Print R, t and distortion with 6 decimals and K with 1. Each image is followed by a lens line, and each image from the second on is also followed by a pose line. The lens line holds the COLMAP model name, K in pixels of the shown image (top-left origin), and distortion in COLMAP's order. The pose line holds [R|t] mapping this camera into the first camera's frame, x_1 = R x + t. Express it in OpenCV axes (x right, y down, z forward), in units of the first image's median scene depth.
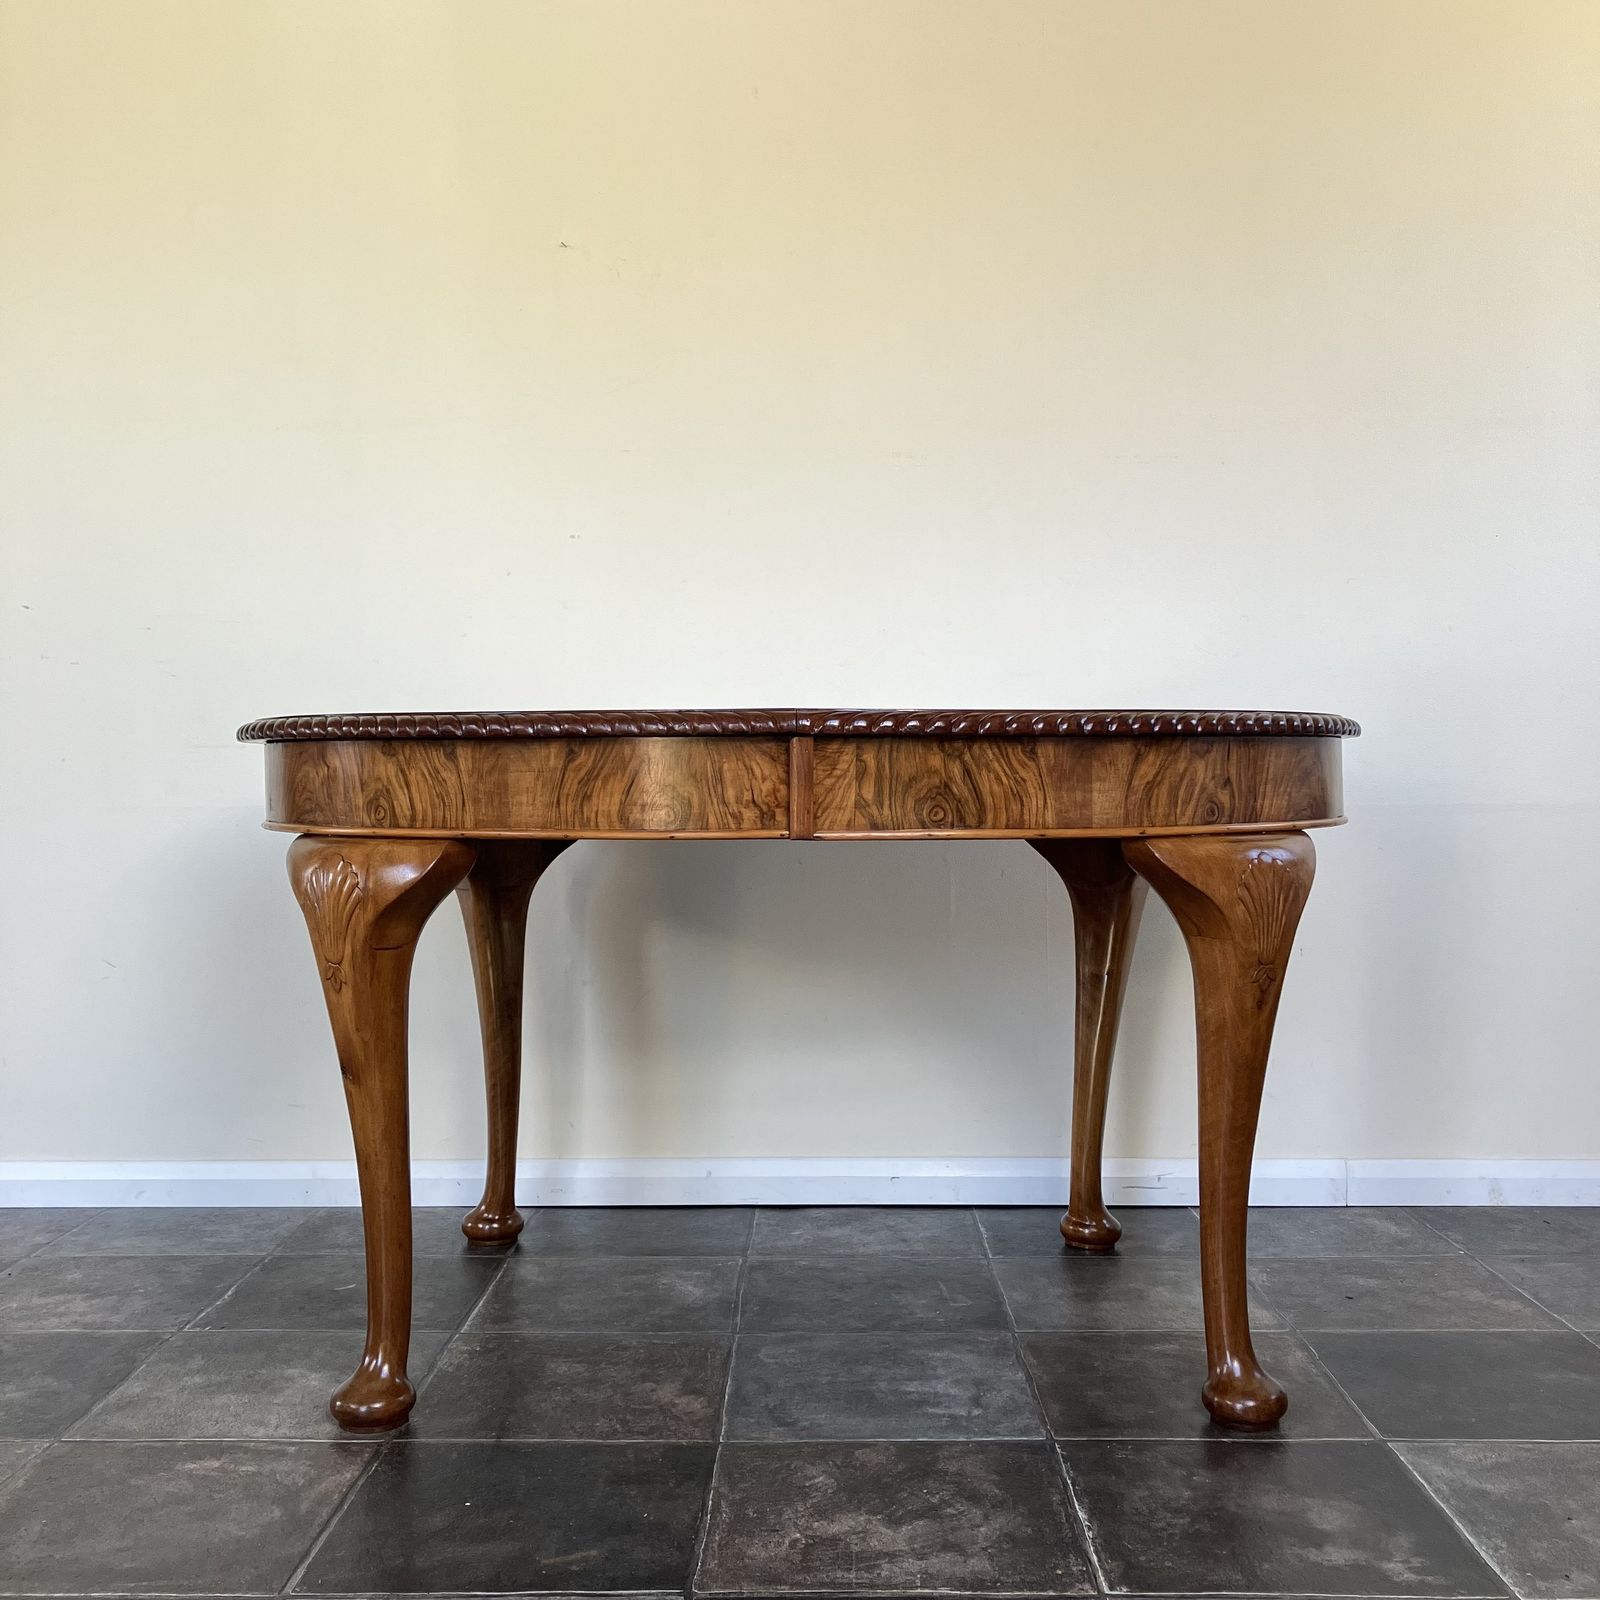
lens RADIAL K [[1723.1, 0, 814.0], [0, 1723.1, 791.0], [0, 0, 1]] dist [0.029245, 0.000000]
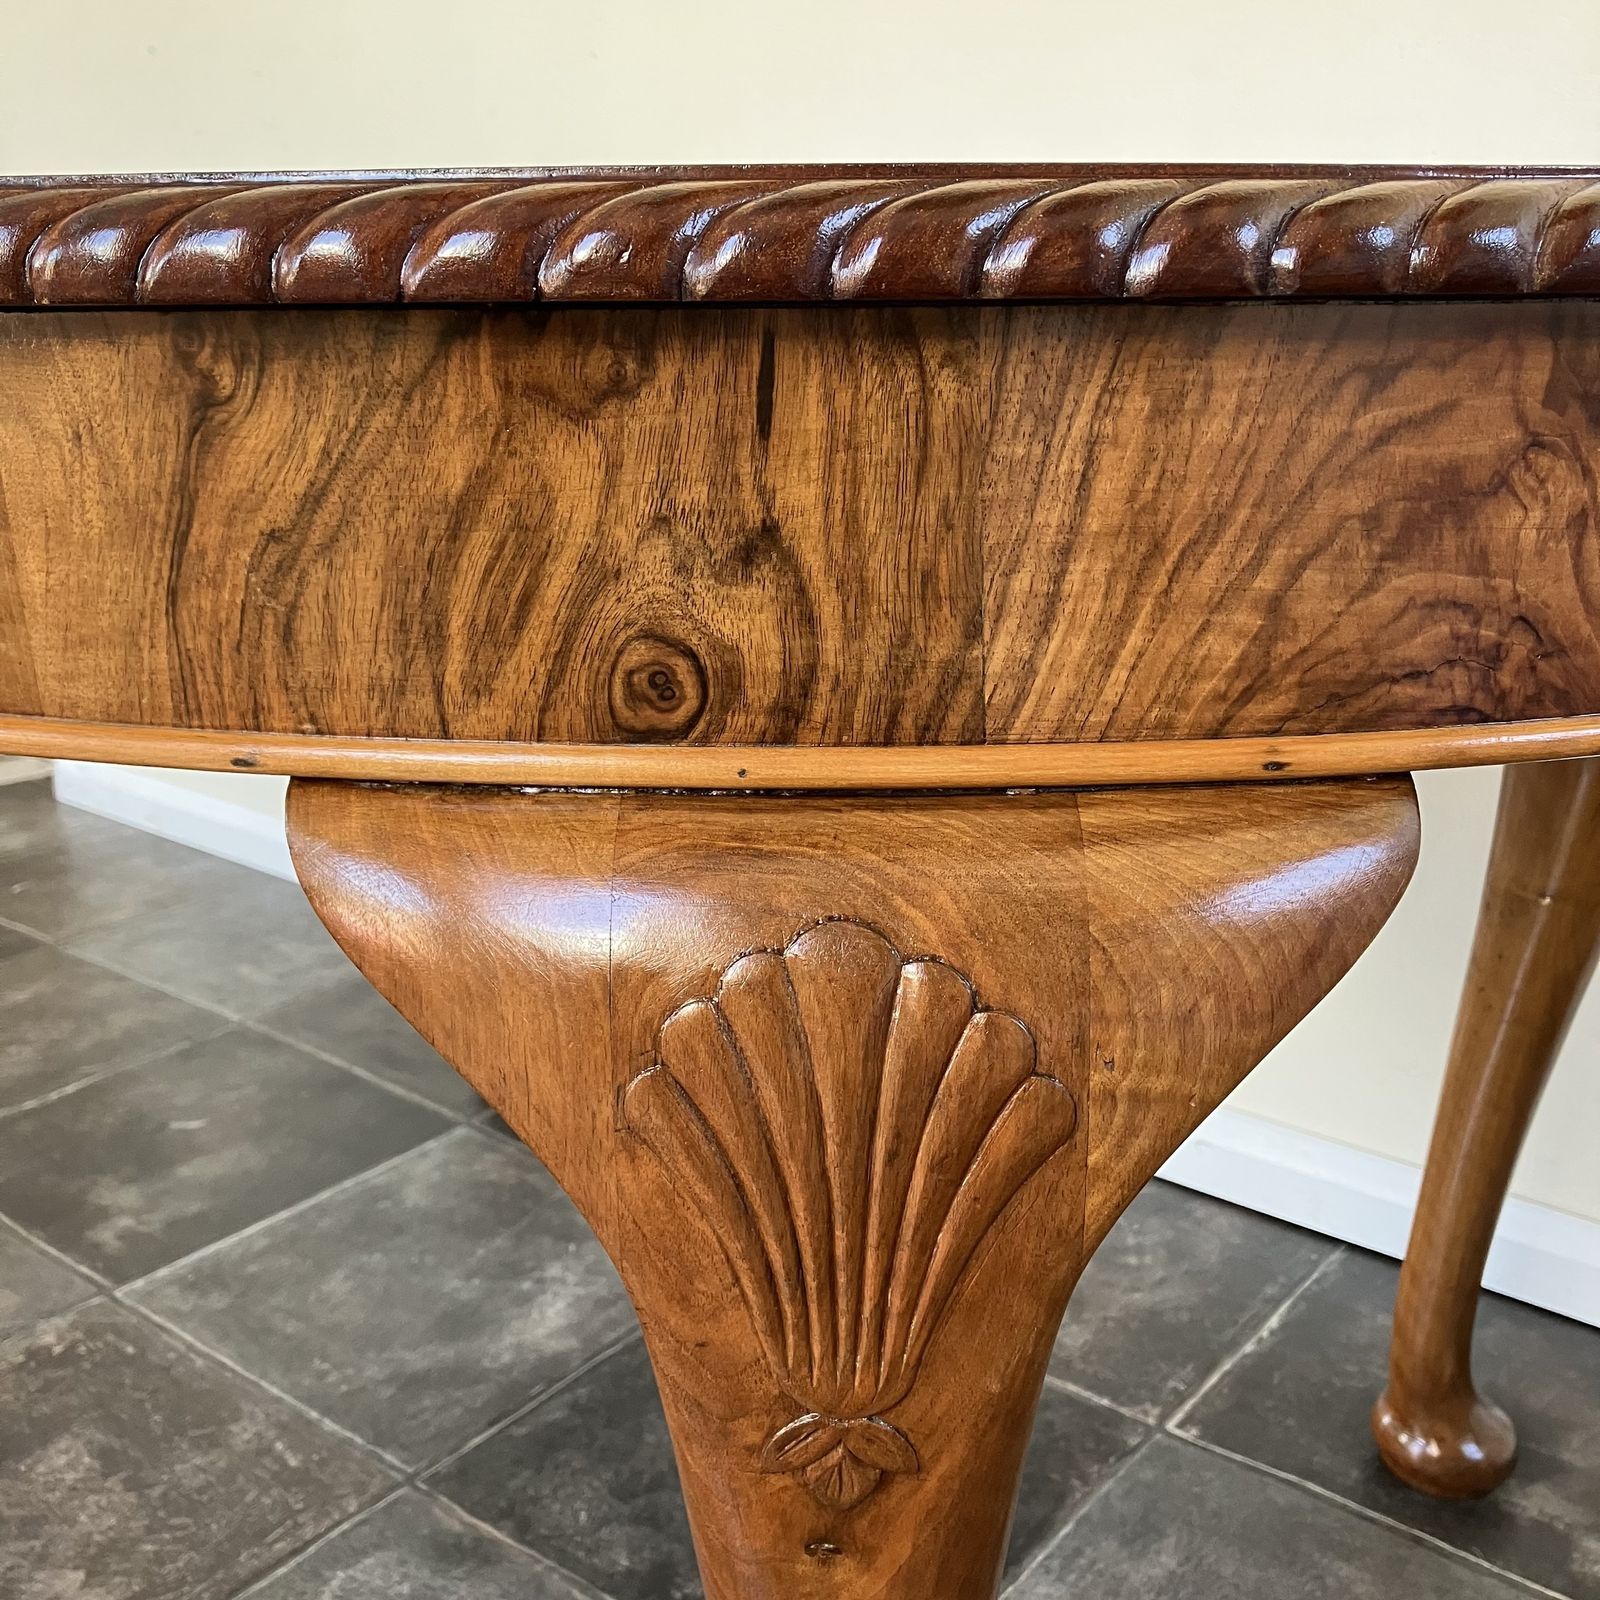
lens RADIAL K [[1683.6, 0, 808.4], [0, 1683.6, 791.9], [0, 0, 1]] dist [0.032472, 0.000000]
pose [[0.793133, 0.173782, -0.583730, 0.369647], [-0.008233, 0.961400, 0.275032, -0.032144], [0.608993, -0.213331, 0.763948, 0.859665]]
